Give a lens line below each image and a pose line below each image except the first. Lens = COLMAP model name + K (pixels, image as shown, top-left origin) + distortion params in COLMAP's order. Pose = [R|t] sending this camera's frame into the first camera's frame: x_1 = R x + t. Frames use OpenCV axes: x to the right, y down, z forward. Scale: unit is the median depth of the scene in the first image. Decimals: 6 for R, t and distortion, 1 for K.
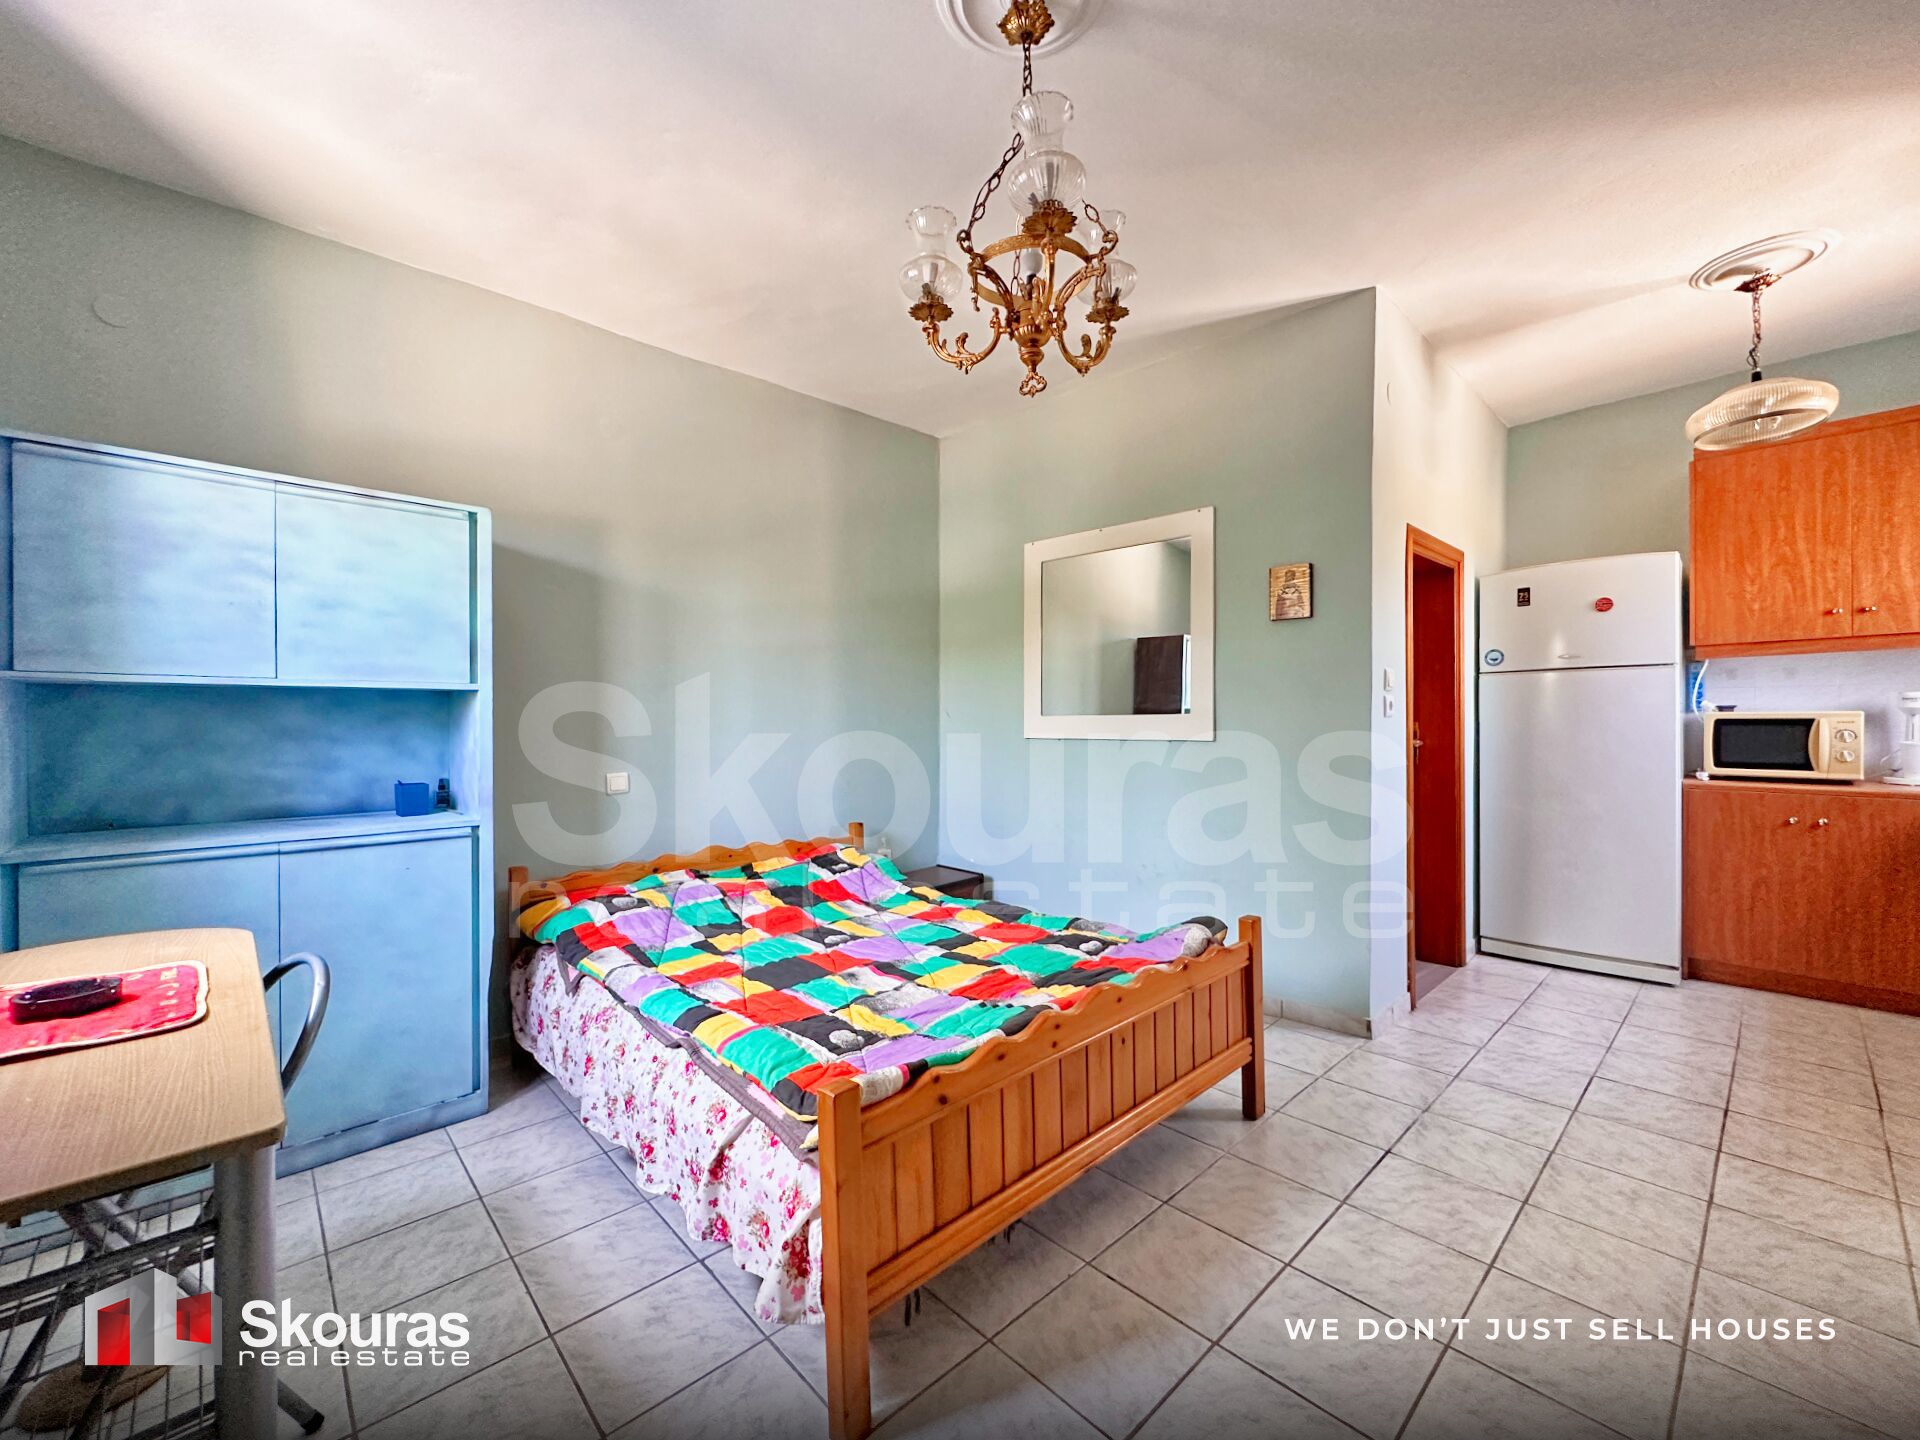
lens RADIAL K [[768.3, 0, 962.7], [0, 768.3, 728.8], [0, 0, 1]] dist [0.000645, -0.000063]
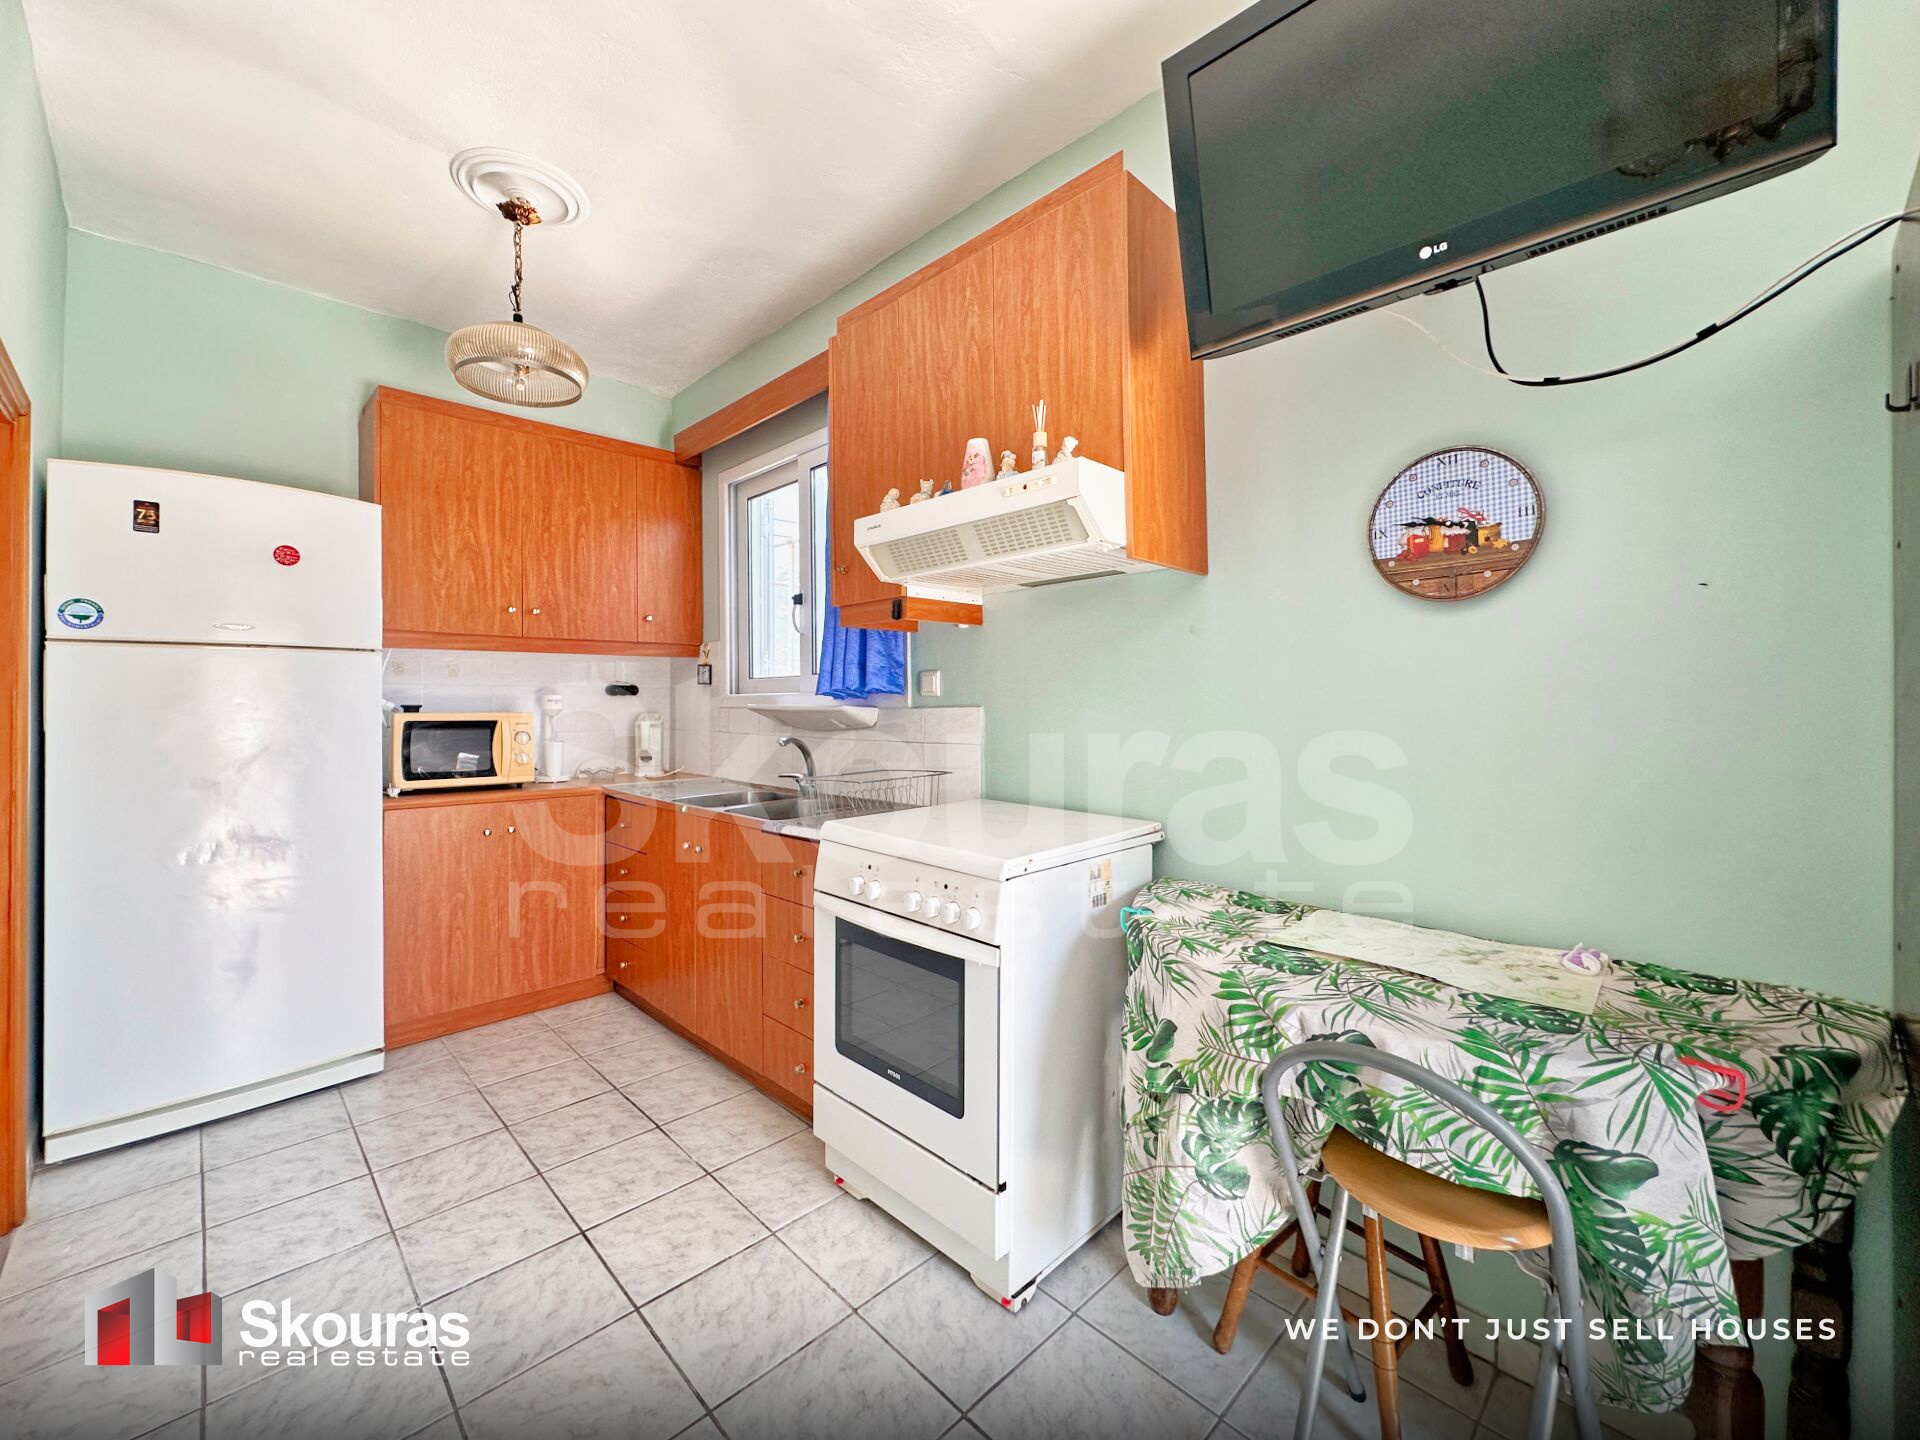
lens RADIAL K [[775.5, 0, 959.6], [0, 775.5, 699.5], [0, 0, 1]] dist [-0.000185, 0.000168]
pose [[-0.023767, 0.017972, 0.999556, 0.144429], [0.017435, 0.999694, -0.017560, -0.012222], [-0.999565, 0.017010, -0.024073, 0.453958]]
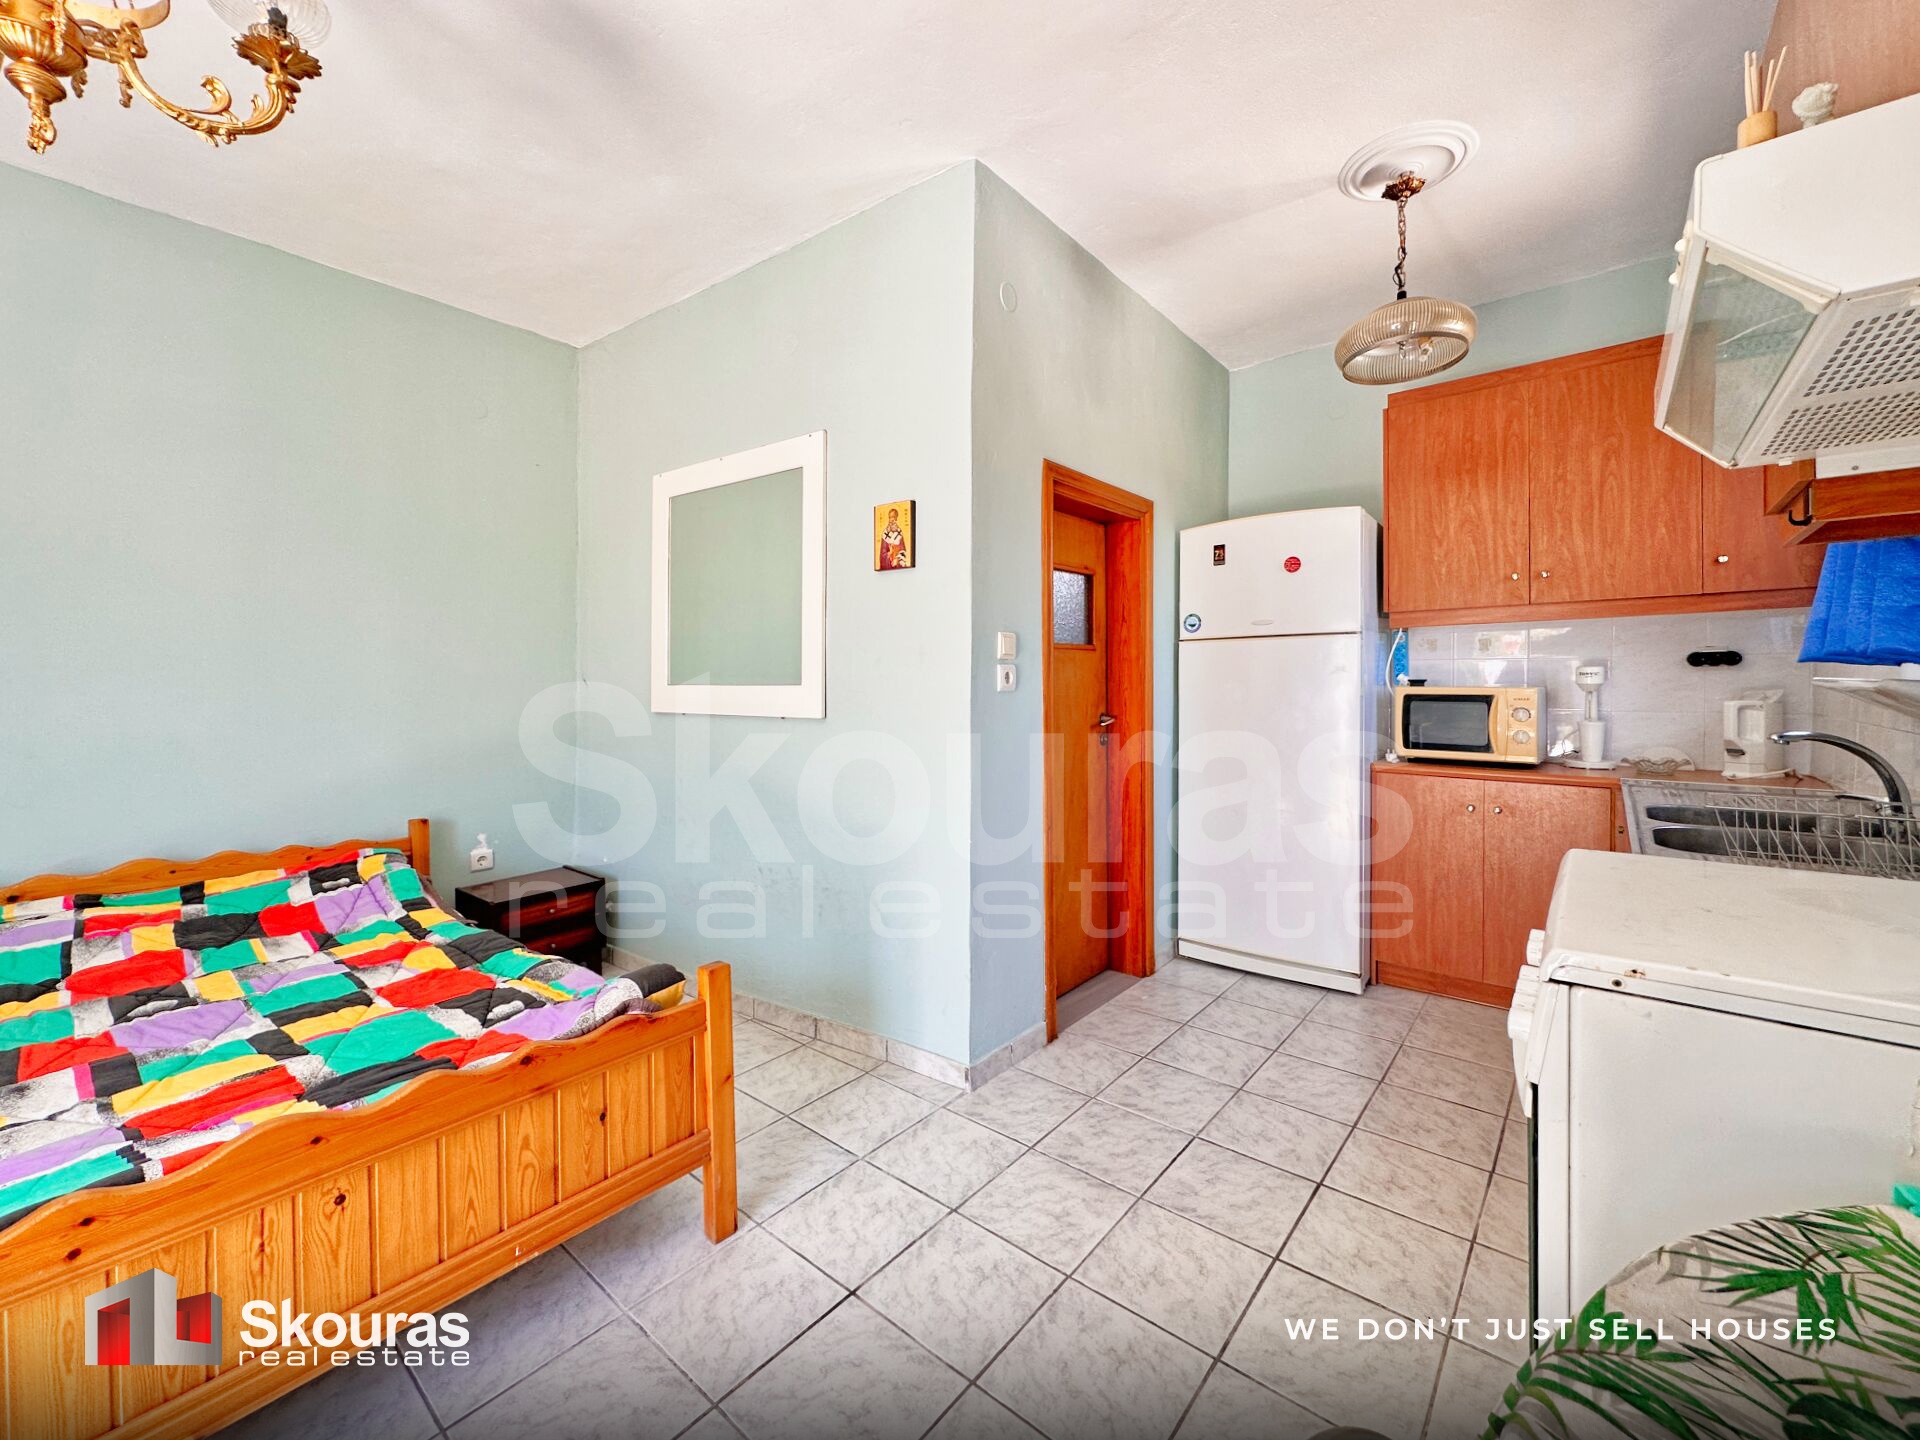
lens RADIAL K [[775.7, 0, 954.7], [0, 775.7, 690.1], [0, 0, 1]] dist [-0.000264, 0.000092]
pose [[0.992974, 0.006100, 0.118174, 0.370153], [-0.005592, 0.999974, -0.004634, -0.011327], [-0.118200, 0.003940, 0.992982, 0.170401]]
